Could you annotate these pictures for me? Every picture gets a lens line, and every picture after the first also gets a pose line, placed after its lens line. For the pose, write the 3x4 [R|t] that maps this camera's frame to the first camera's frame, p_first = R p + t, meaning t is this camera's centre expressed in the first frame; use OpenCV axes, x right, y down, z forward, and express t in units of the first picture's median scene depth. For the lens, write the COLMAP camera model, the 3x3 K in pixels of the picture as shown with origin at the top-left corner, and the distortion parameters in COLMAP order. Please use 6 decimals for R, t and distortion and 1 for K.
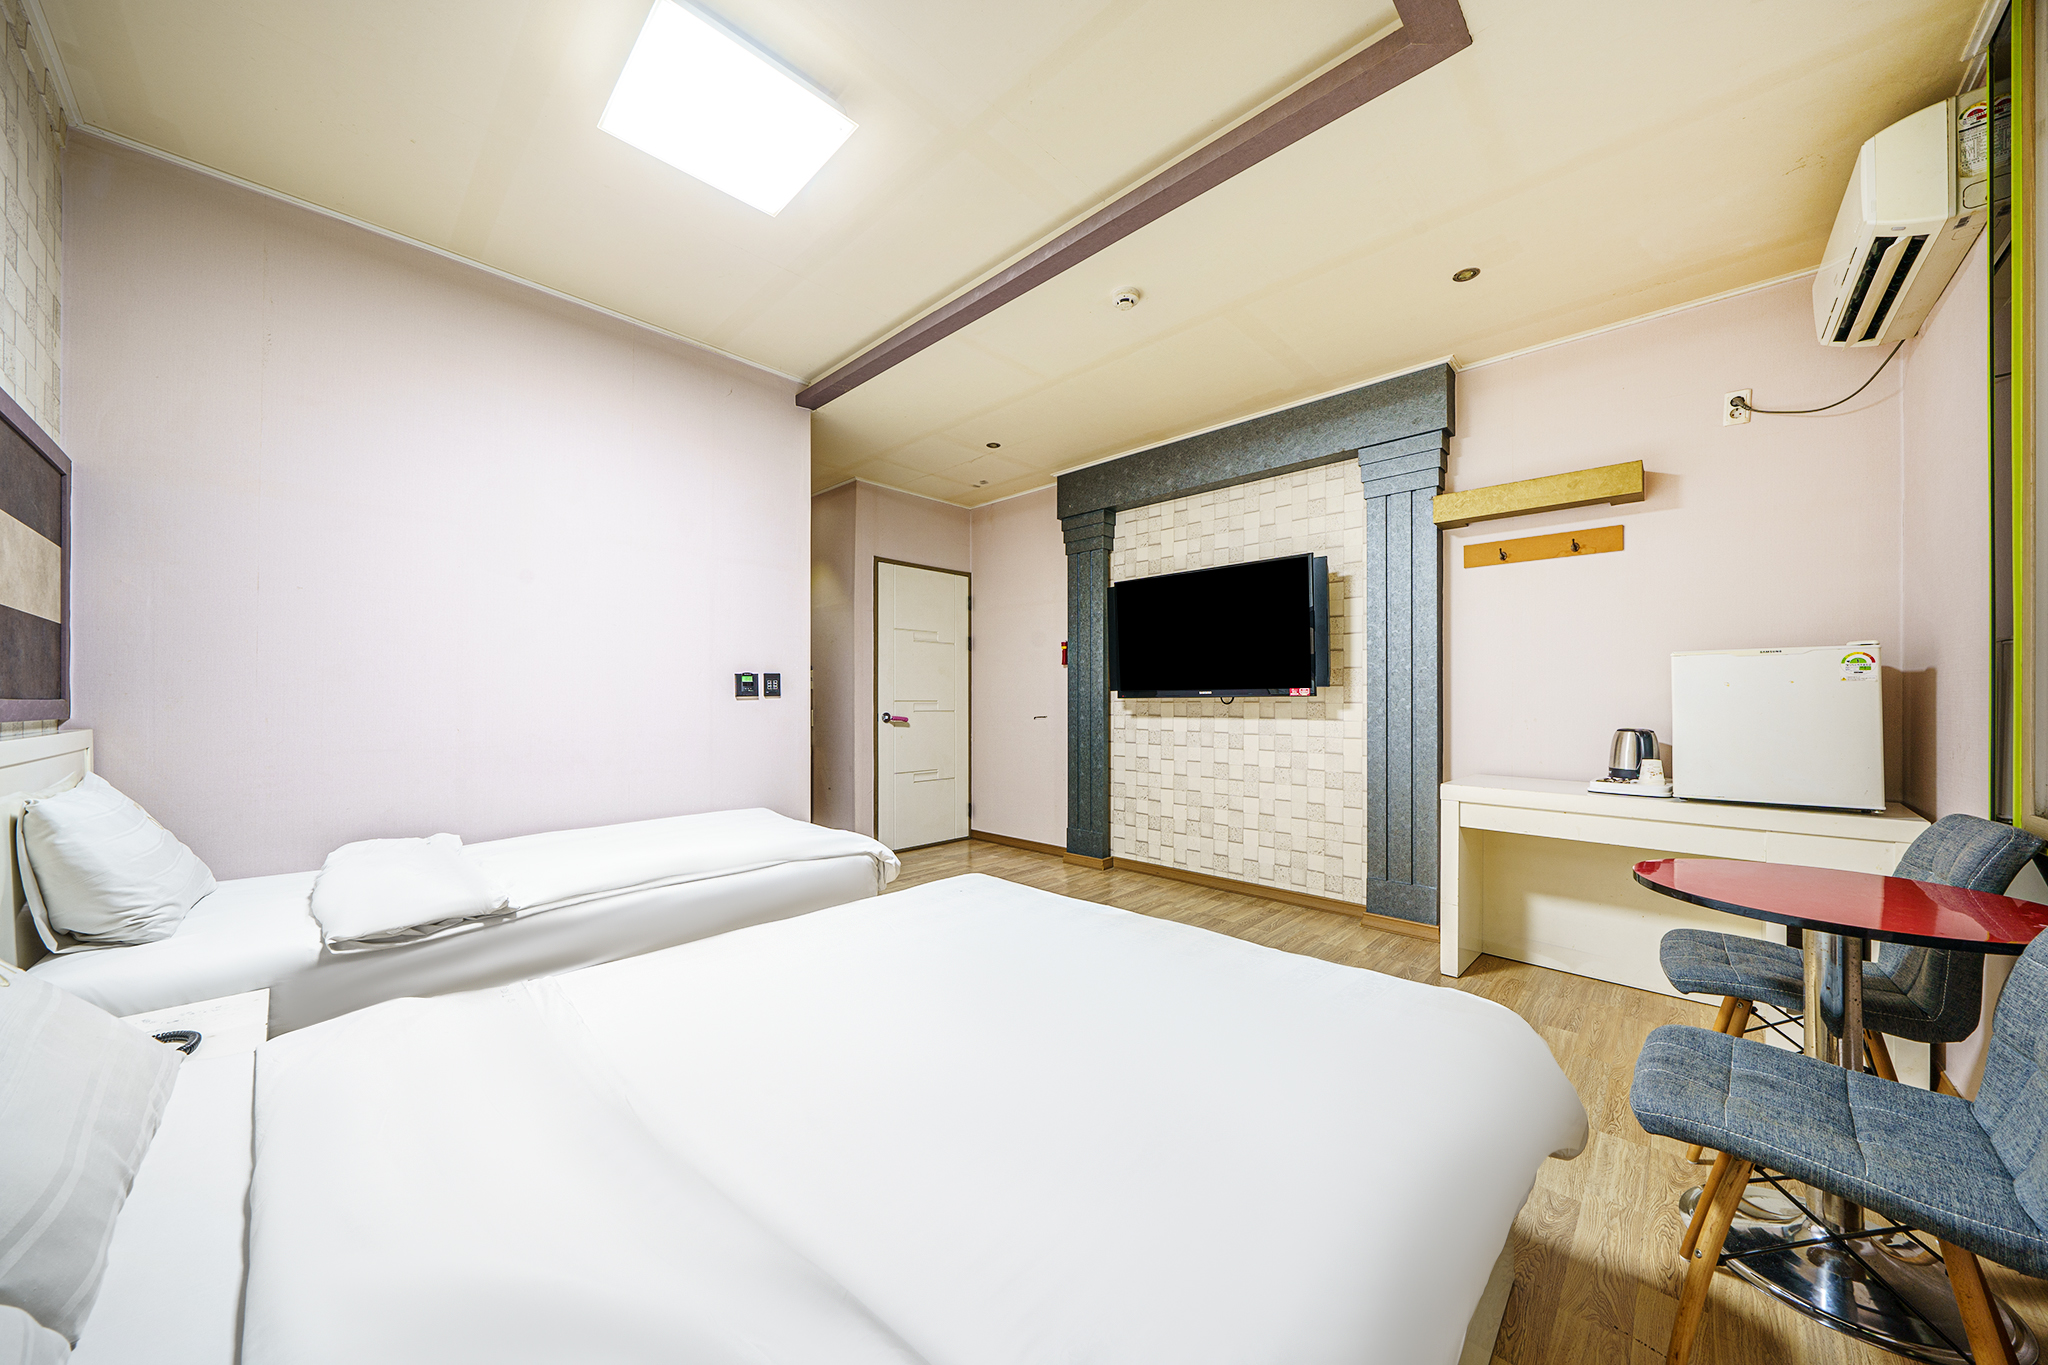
lens RADIAL K [[697.1, 0, 1021.9], [0, 697.1, 697.3], [0, 0, 1]] dist [-0.002038, -0.000140]
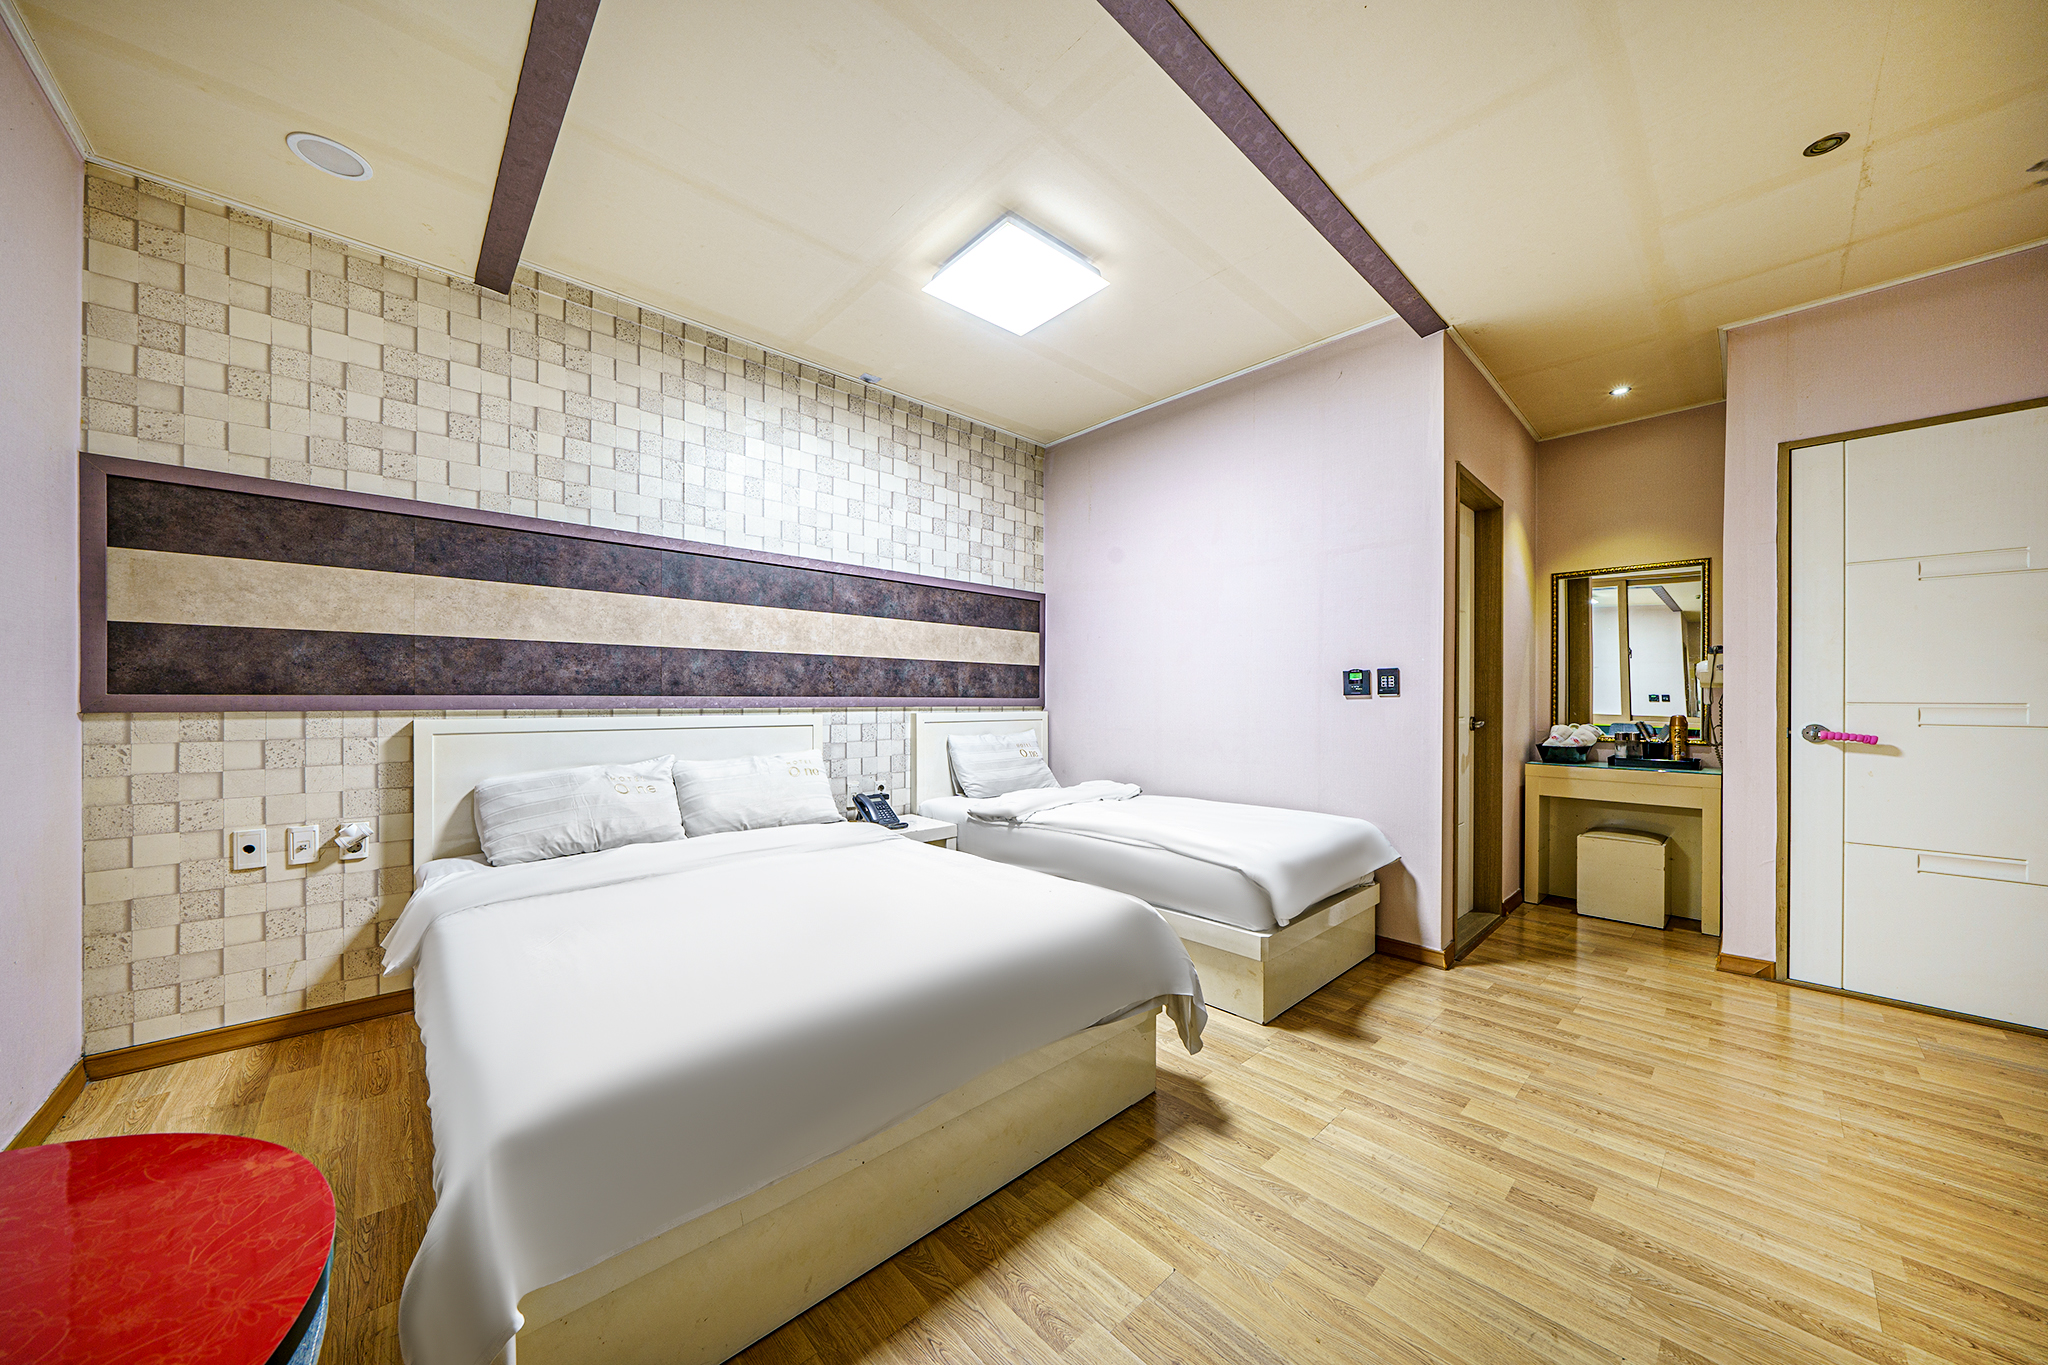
lens RADIAL K [[697.1, 0, 1021.9], [0, 697.1, 697.3], [0, 0, 1]] dist [-0.002038, -0.000140]
pose [[-0.051300, -0.002772, -0.998679, 0.537469], [0.000404, 0.999996, -0.002797, 0.003688], [0.998683, -0.000547, -0.051299, 0.600633]]
